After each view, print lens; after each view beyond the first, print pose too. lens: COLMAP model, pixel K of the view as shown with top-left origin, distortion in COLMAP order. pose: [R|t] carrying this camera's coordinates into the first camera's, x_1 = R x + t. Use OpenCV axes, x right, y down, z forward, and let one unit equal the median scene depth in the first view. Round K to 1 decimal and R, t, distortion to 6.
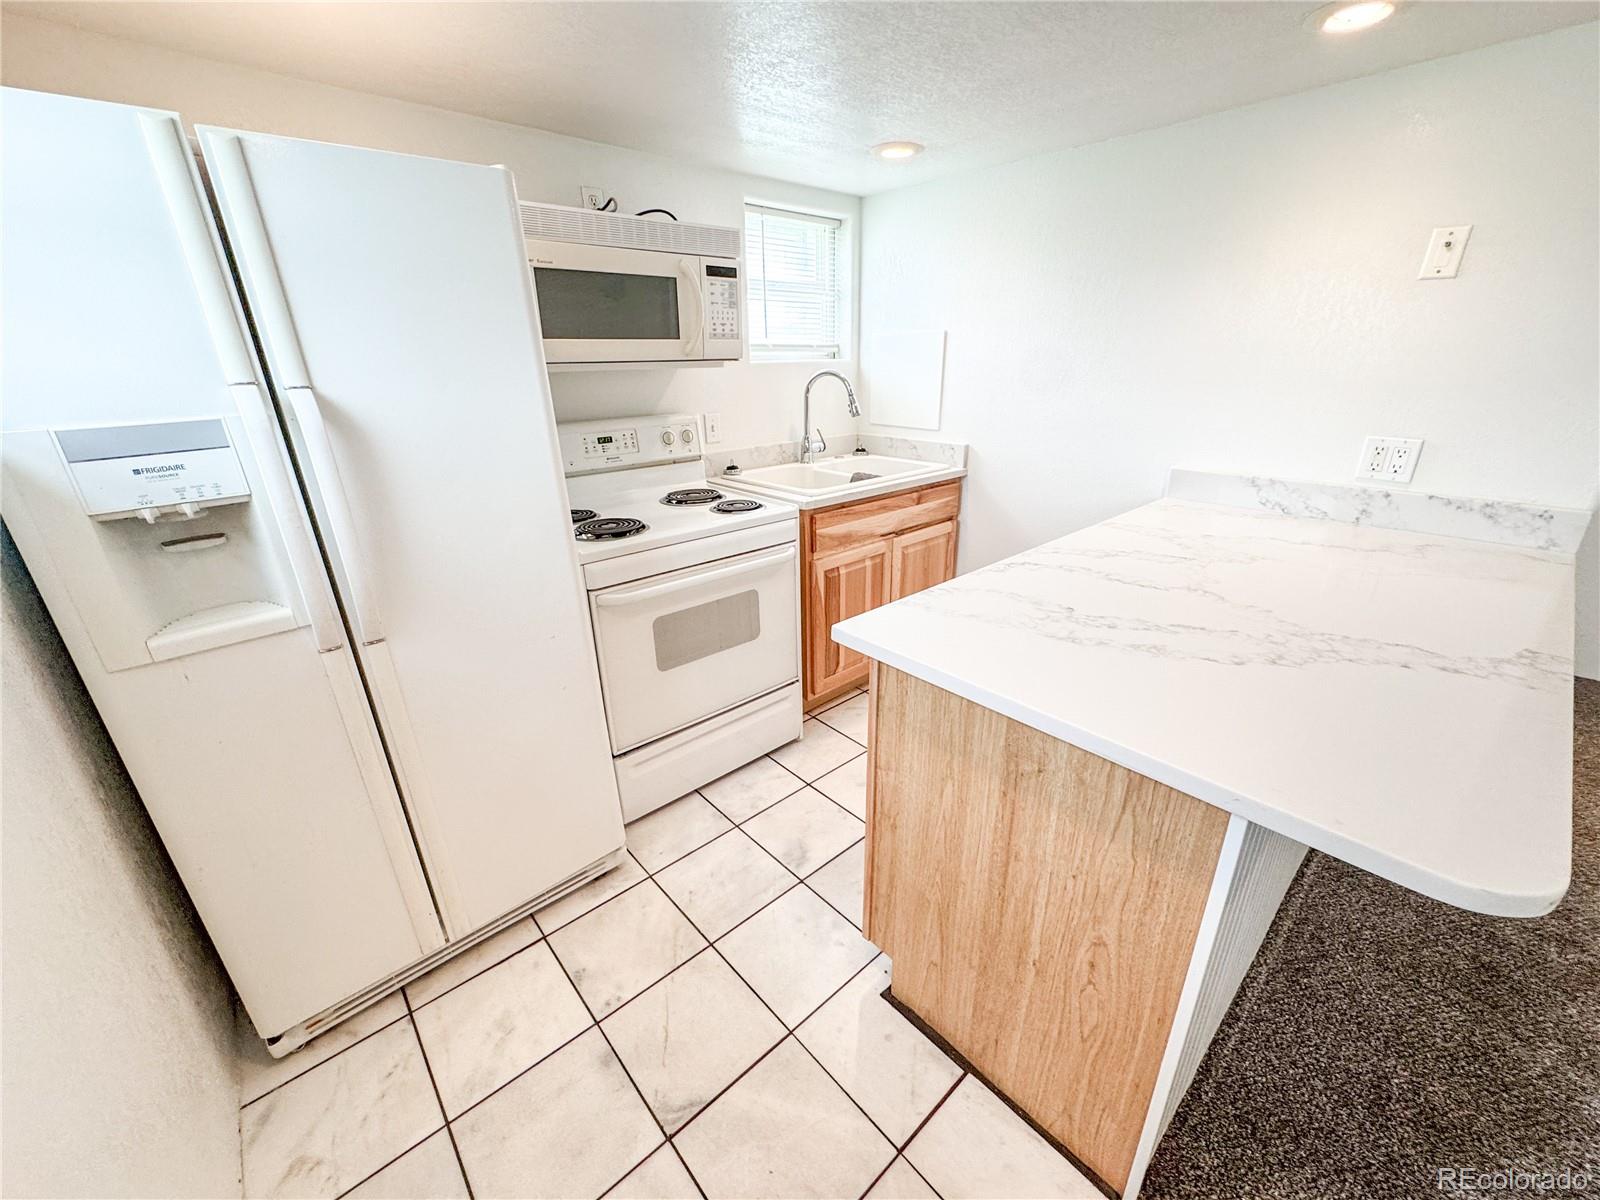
lens RADIAL K [[638.2, 0, 798.6], [0, 638.2, 601.7], [0, 0, 1]] dist [-0.002986, 0.000242]
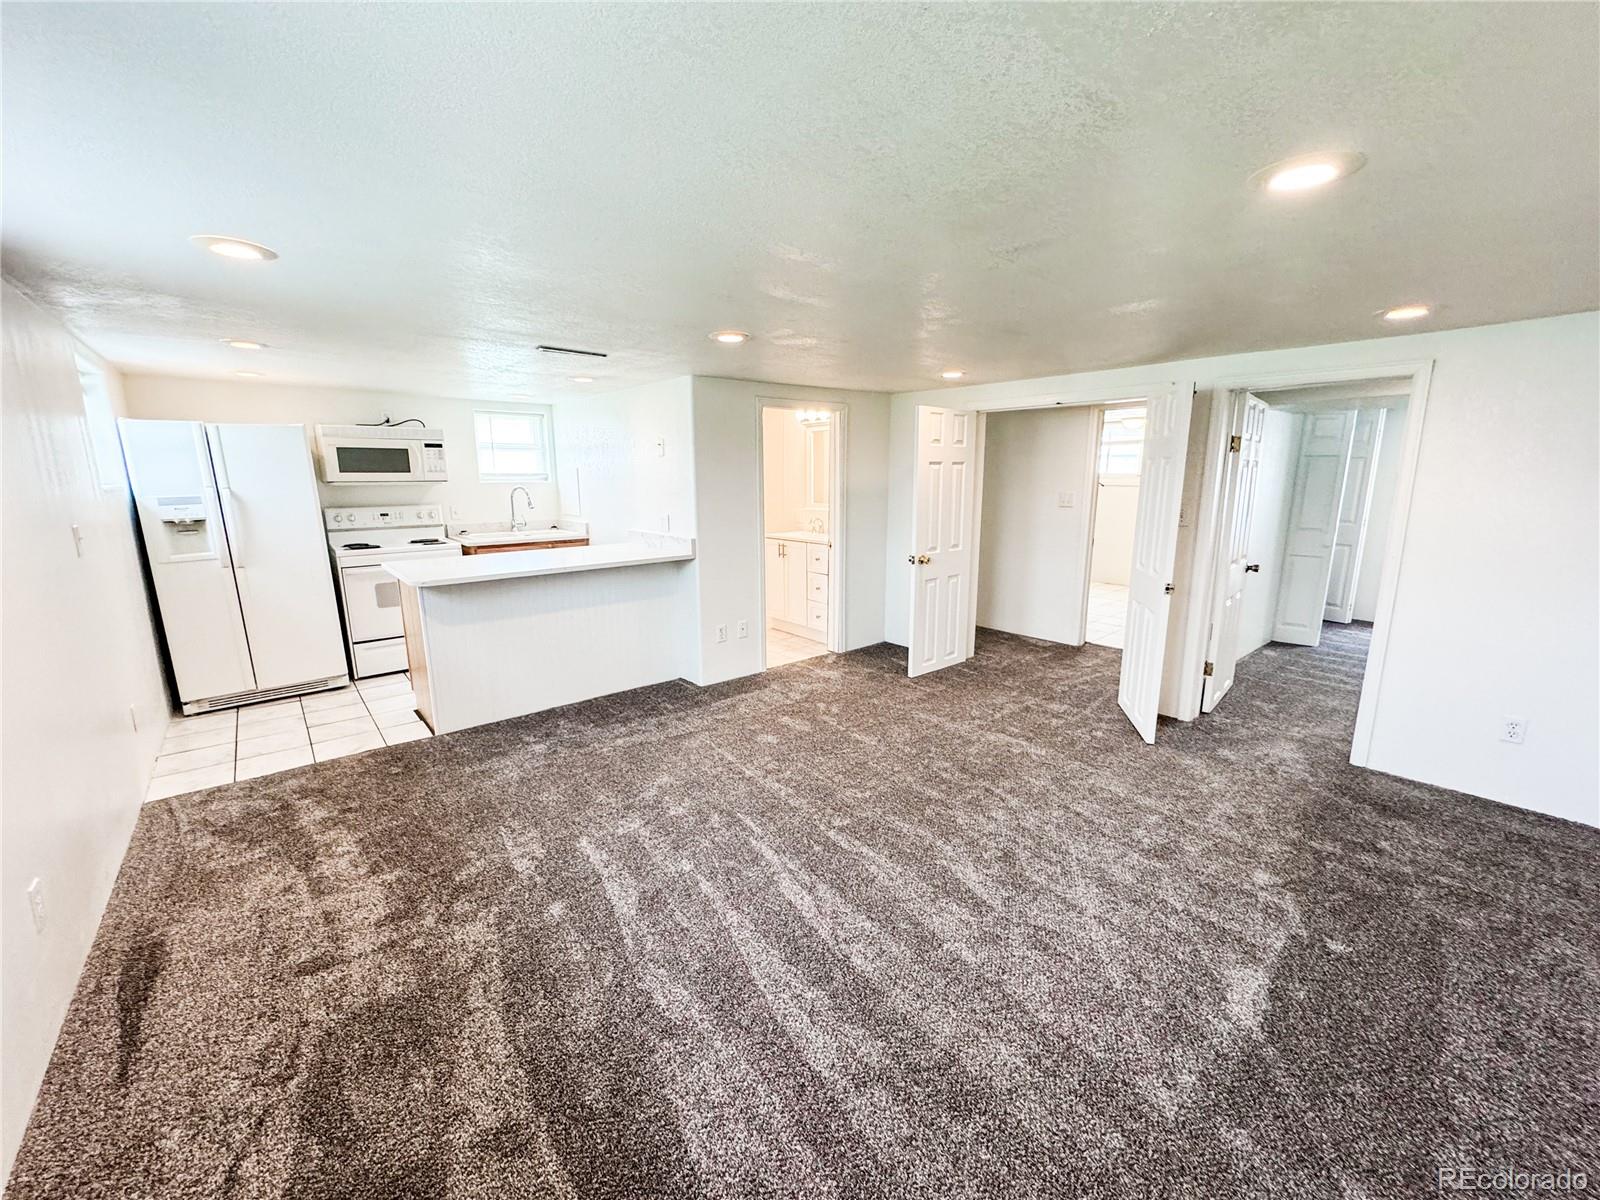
lens RADIAL K [[638.2, 0, 800.7], [0, 638.2, 603.8], [0, 0, 1]] dist [-0.002986, 0.000242]
pose [[0.999680, 0.020502, -0.014835, 1.369721], [-0.022684, 0.985829, -0.166214, 0.449267], [0.011217, 0.166497, 0.985978, -1.295655]]
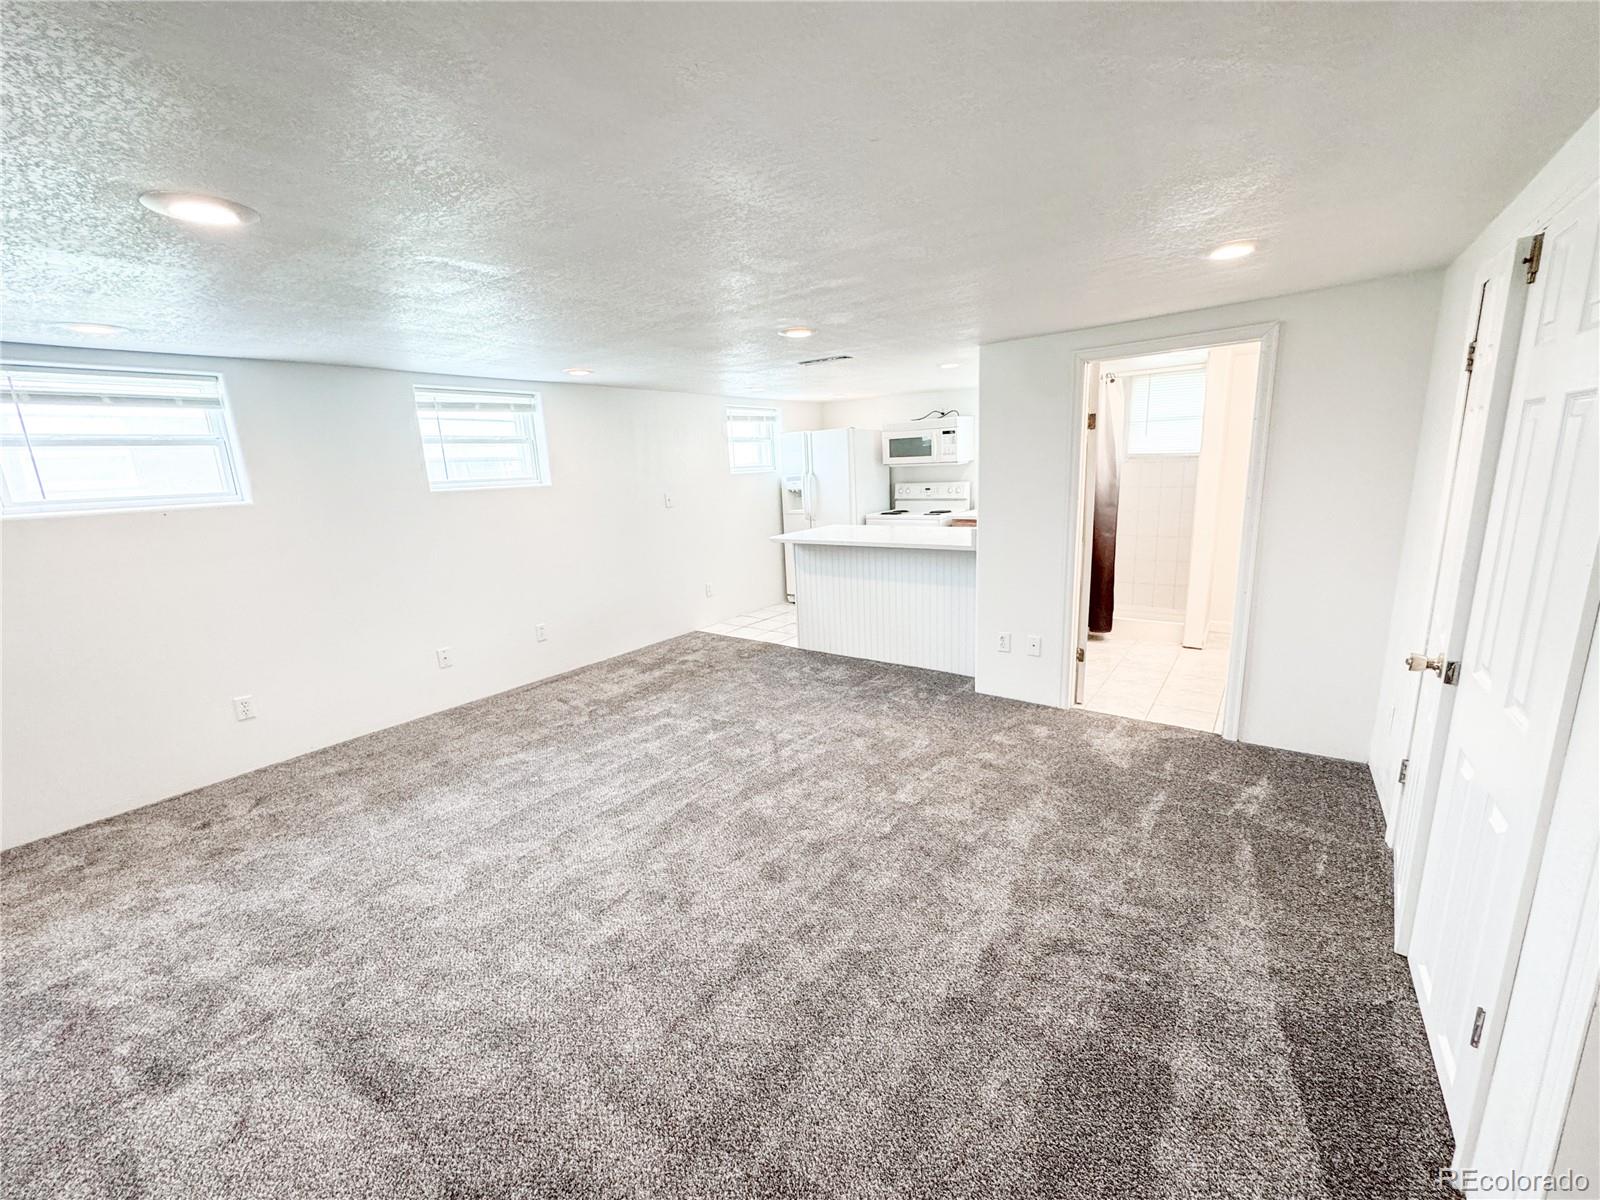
lens RADIAL K [[638.2, 0, 799.9], [0, 638.2, 599.9], [0, 0, 1]] dist [-0.002986, 0.000242]
pose [[0.197556, 0.215017, -0.956420, 2.776699], [-0.310577, 0.939117, 0.146975, -0.033615], [0.929792, 0.268006, 0.252307, -0.135542]]
